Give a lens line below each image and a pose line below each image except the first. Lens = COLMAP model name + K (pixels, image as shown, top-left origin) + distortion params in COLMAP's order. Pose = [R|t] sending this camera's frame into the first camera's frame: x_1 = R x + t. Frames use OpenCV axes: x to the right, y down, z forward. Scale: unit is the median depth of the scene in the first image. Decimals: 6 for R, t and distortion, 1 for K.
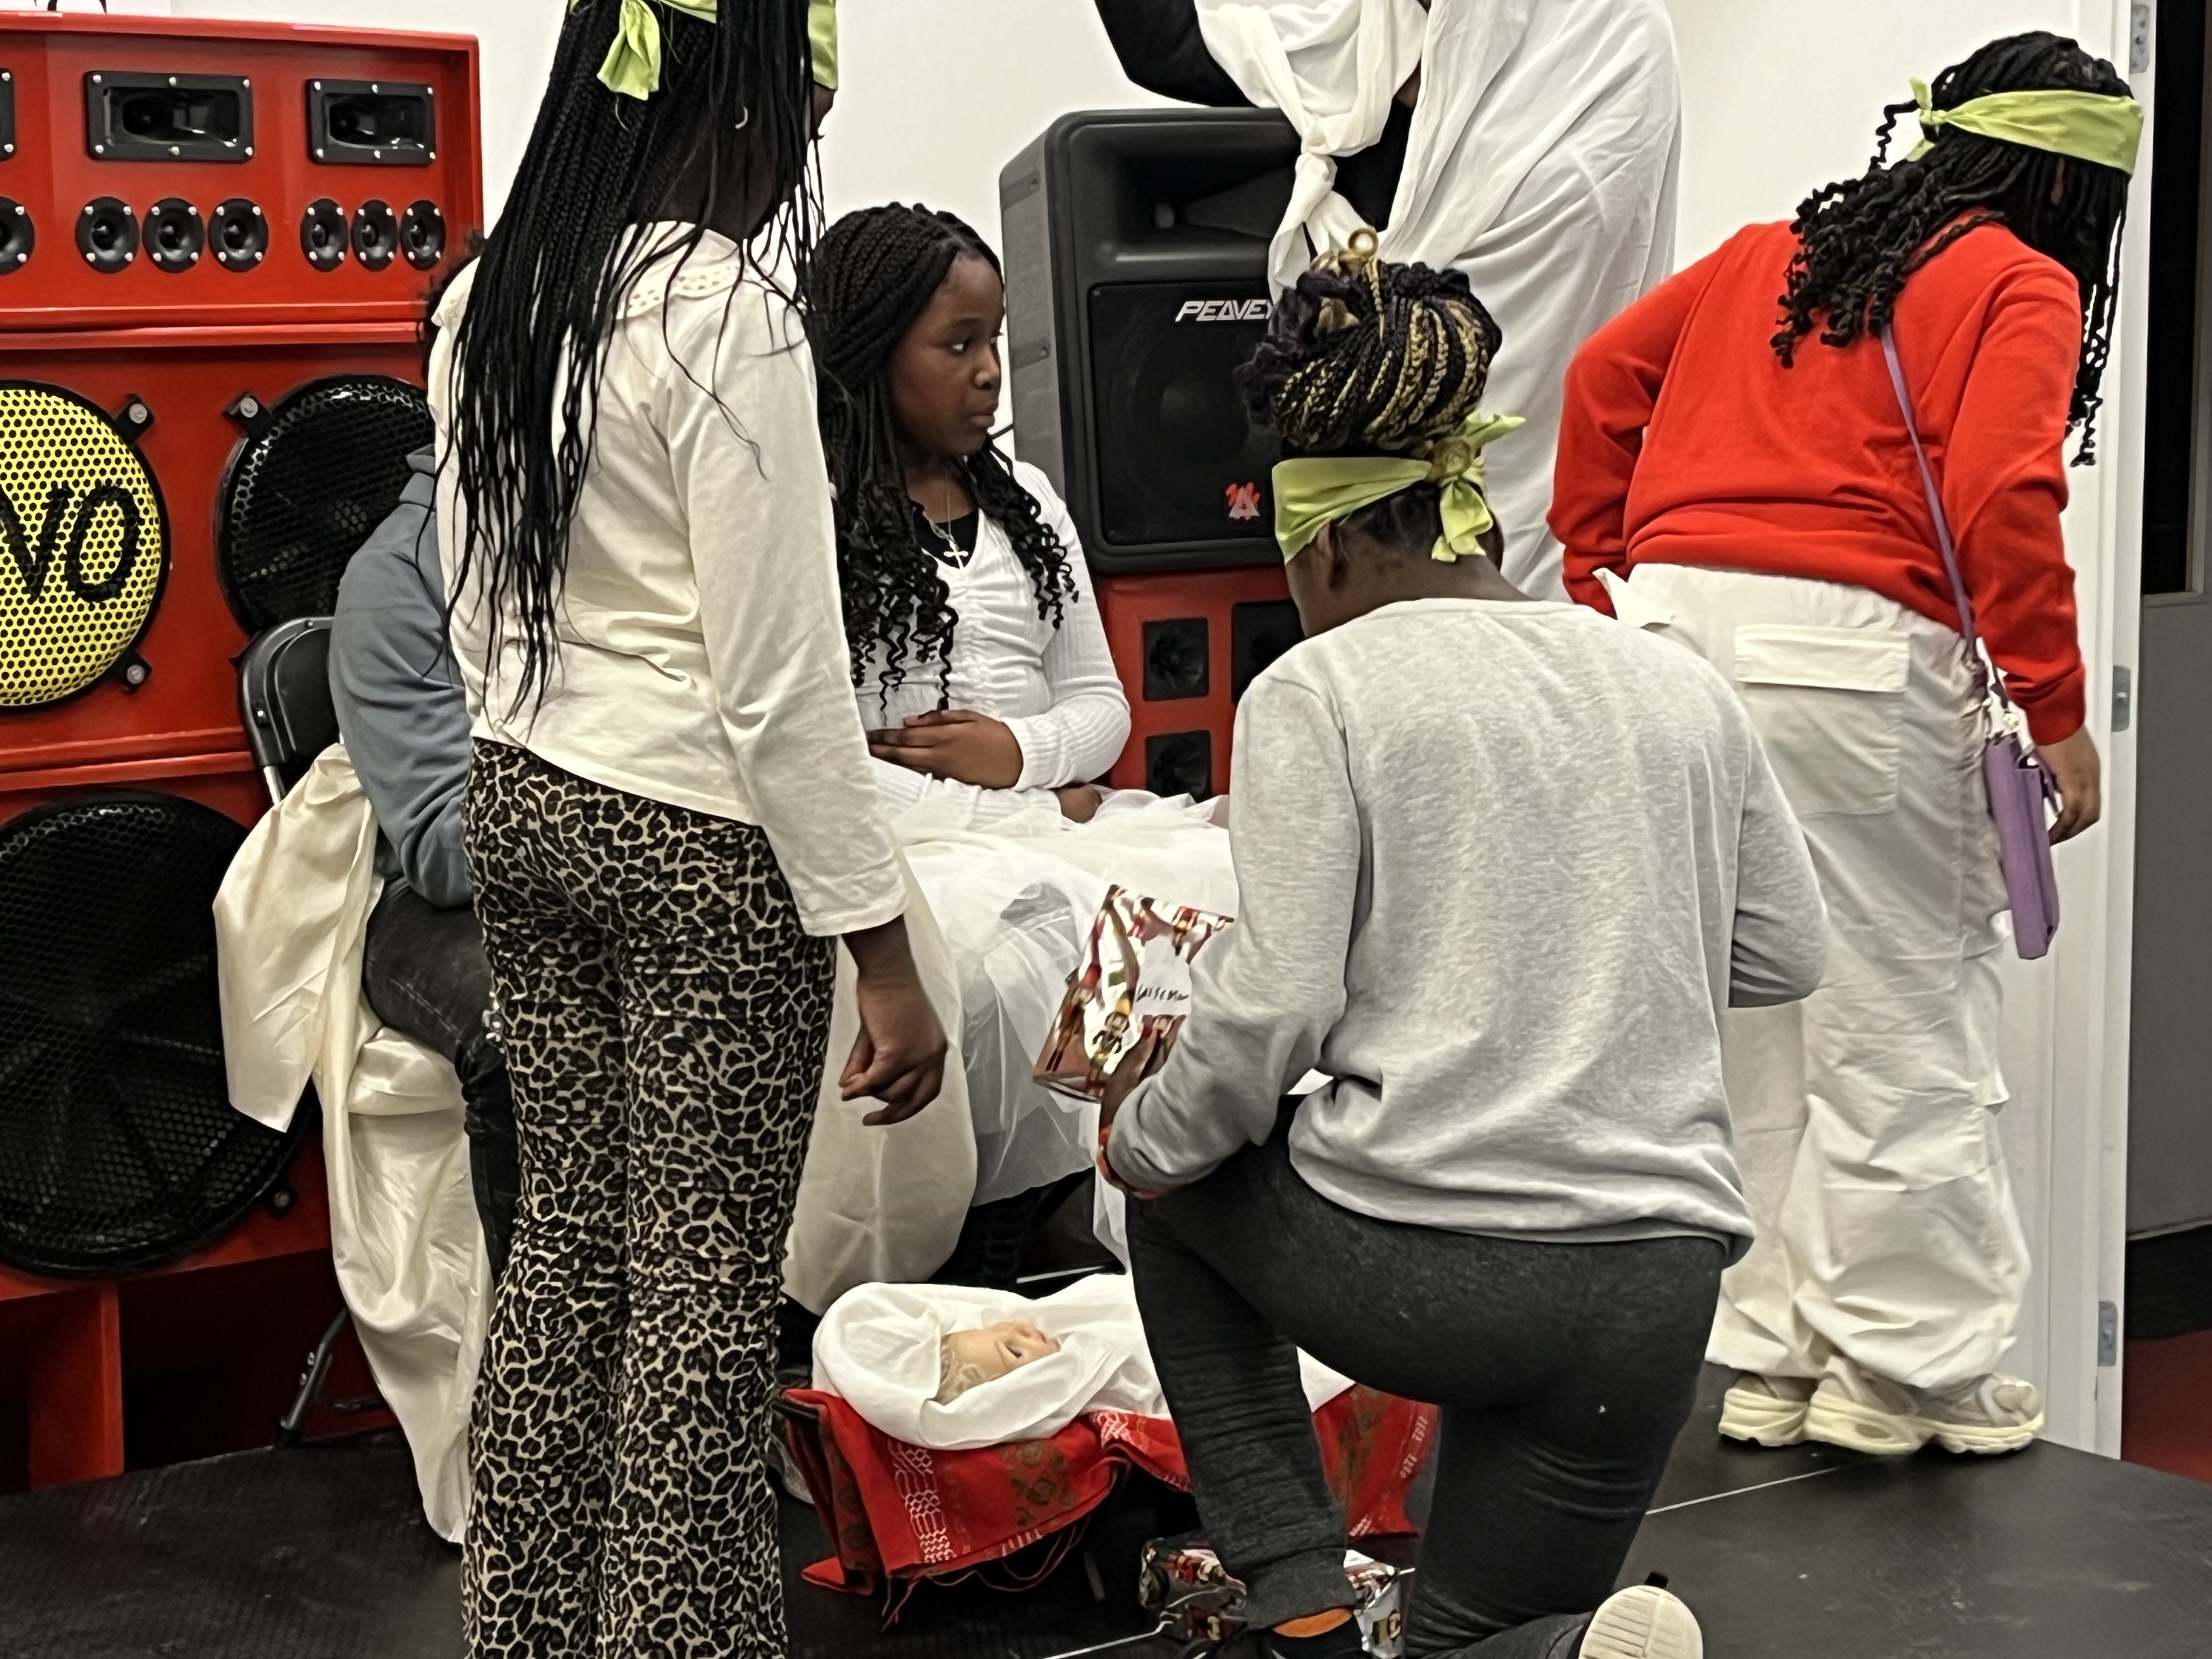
lens RADIAL K [[4252.9, 0, 1106.5], [0, 4252.9, 772.8], [0, 0, 1]] dist [-0.028056, -0.387396]
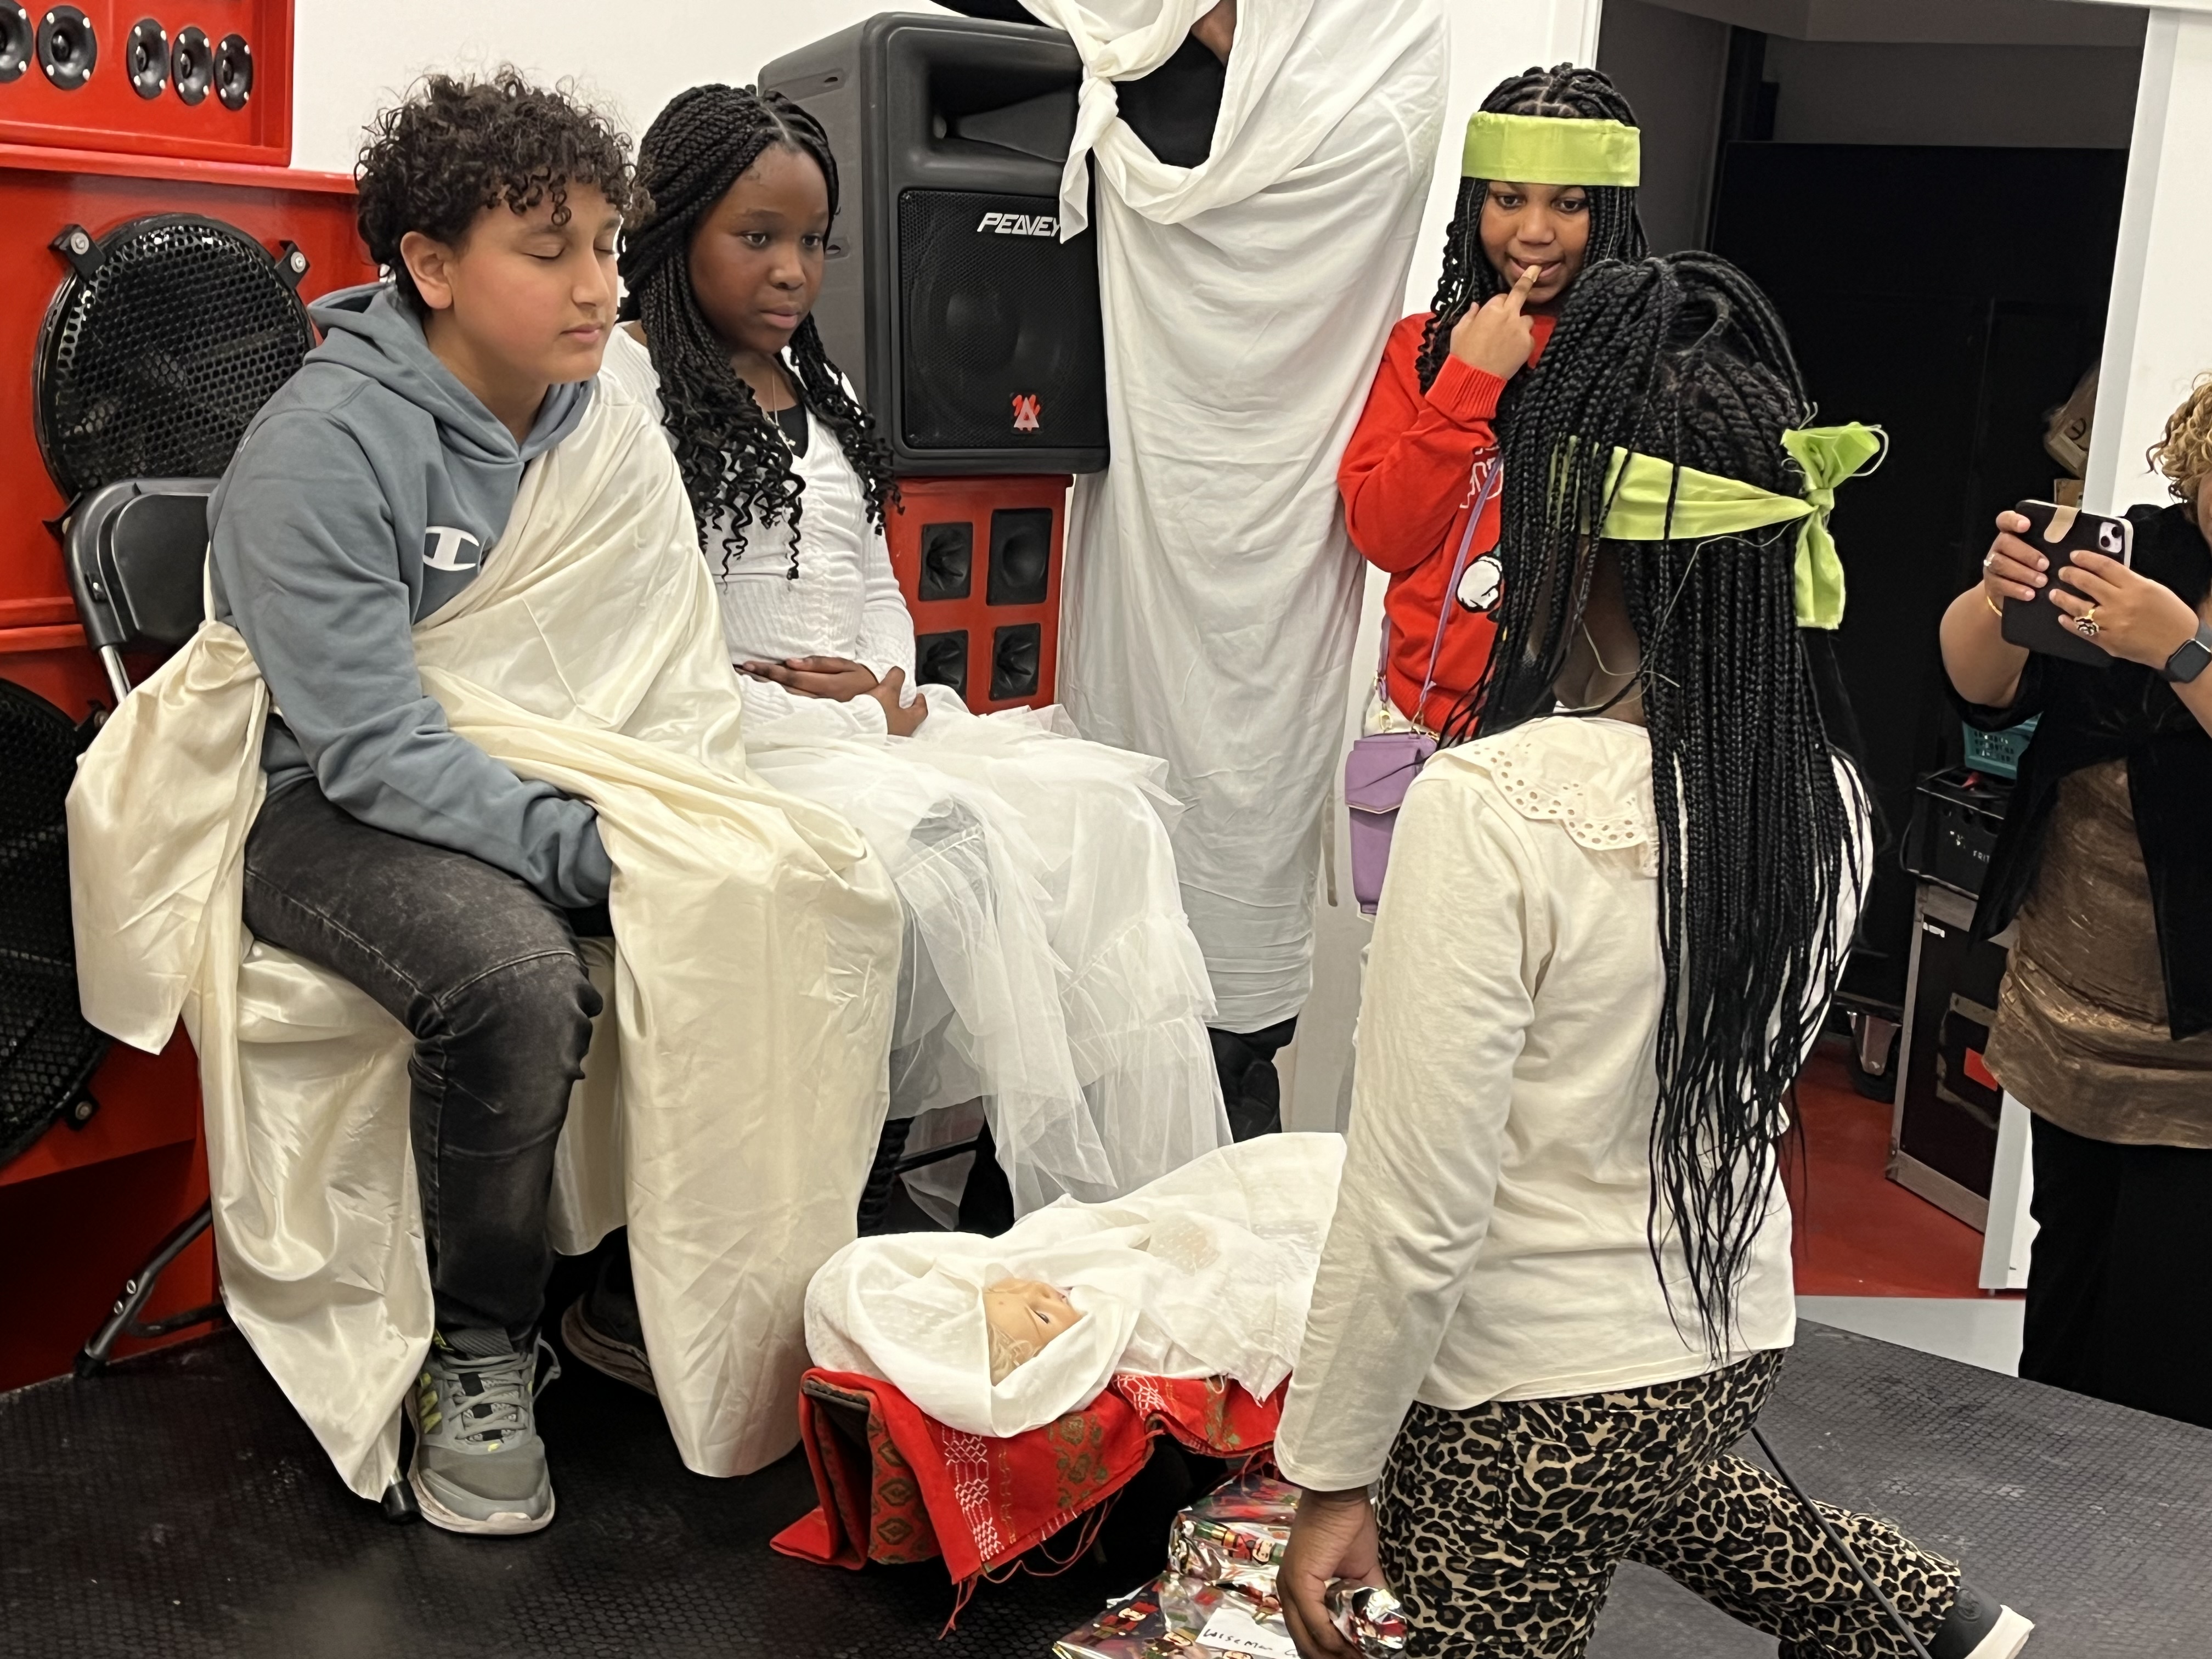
lens RADIAL K [[2882.3, 0, 1106.0], [0, 2882.3, 829.5], [0, 0, 1]] dist [-0.110770, 0.102345]
pose [[0.943752, 0.018851, 0.330117, -0.190828], [-0.046597, 0.995993, 0.076336, -0.018304], [-0.327355, -0.087425, 0.940848, 0.350744]]
